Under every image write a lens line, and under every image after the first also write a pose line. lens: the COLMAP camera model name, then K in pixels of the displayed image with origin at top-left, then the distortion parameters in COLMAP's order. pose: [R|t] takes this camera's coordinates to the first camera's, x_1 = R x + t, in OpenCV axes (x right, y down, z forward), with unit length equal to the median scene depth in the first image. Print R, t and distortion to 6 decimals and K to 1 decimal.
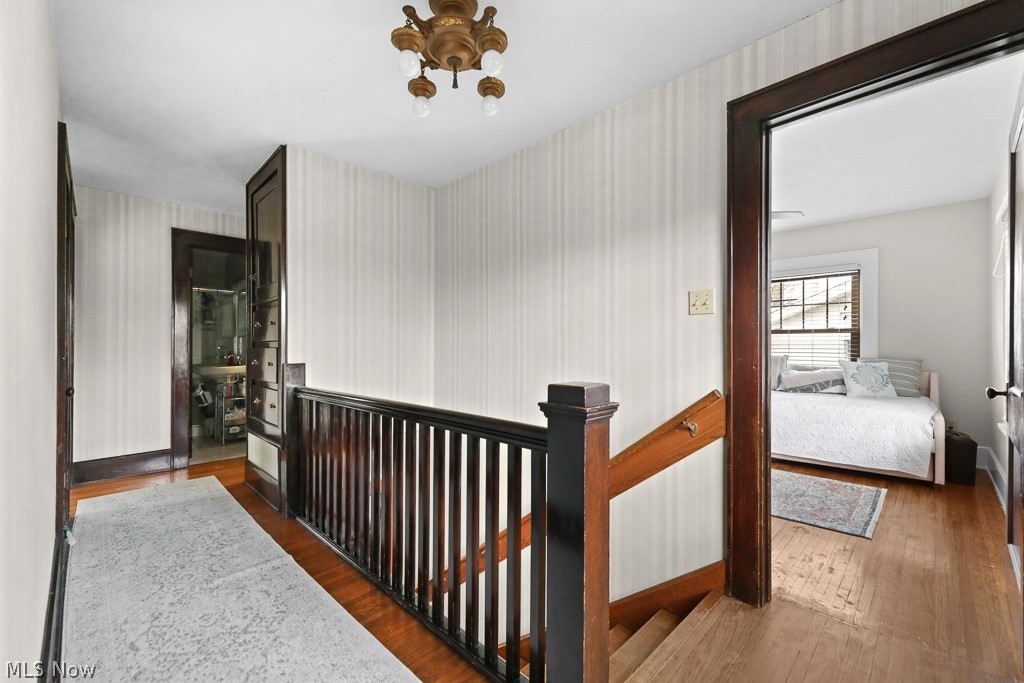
lens RADIAL K [[417.1, 0, 510.9], [0, 417.1, 345.5], [0, 0, 1]] dist [-0.000852, 0.000089]
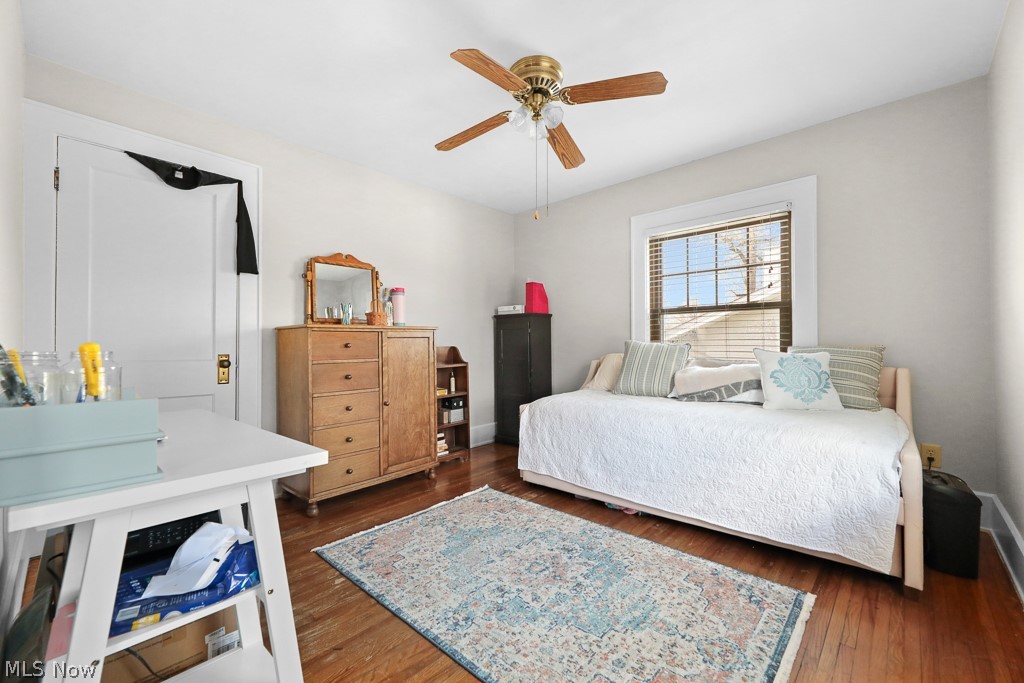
lens RADIAL K [[417.1, 0, 512.8], [0, 417.1, 341.2], [0, 0, 1]] dist [-0.000852, 0.000089]
pose [[0.999307, -0.003767, 0.037039, 0.428681], [0.004075, 0.999958, -0.008243, 0.028315], [-0.037006, 0.008388, 0.999280, 0.416355]]
